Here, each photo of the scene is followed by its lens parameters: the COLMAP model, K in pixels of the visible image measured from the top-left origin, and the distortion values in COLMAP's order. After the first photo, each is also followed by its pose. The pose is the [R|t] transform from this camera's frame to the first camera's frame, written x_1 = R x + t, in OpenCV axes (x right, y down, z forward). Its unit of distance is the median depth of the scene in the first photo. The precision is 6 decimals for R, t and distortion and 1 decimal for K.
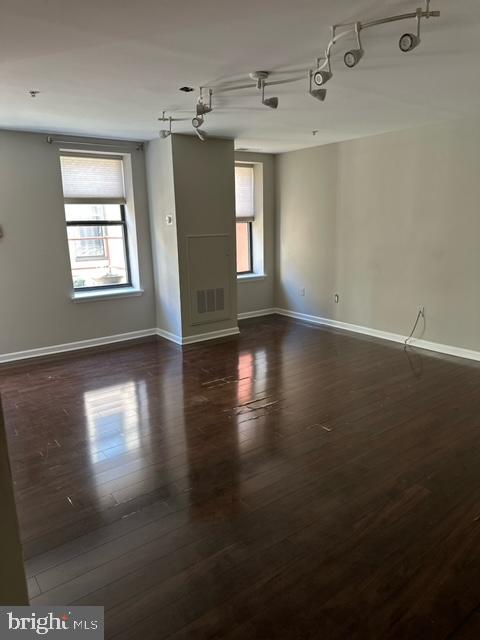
lens RADIAL K [[447.9, 0, 240.6], [0, 447.9, 317.9], [0, 0, 1]] dist [0.021648, -0.027370]
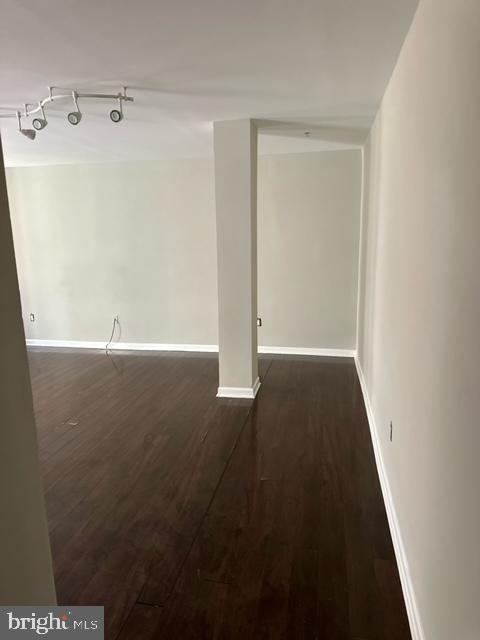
lens RADIAL K [[447.9, 0, 240.4], [0, 447.9, 321.1], [0, 0, 1]] dist [0.021648, -0.027370]
pose [[0.738487, -0.115840, 0.664242, -0.176589], [0.143214, 0.989602, 0.013358, 0.027952], [-0.658883, 0.085264, 0.747398, -0.125283]]
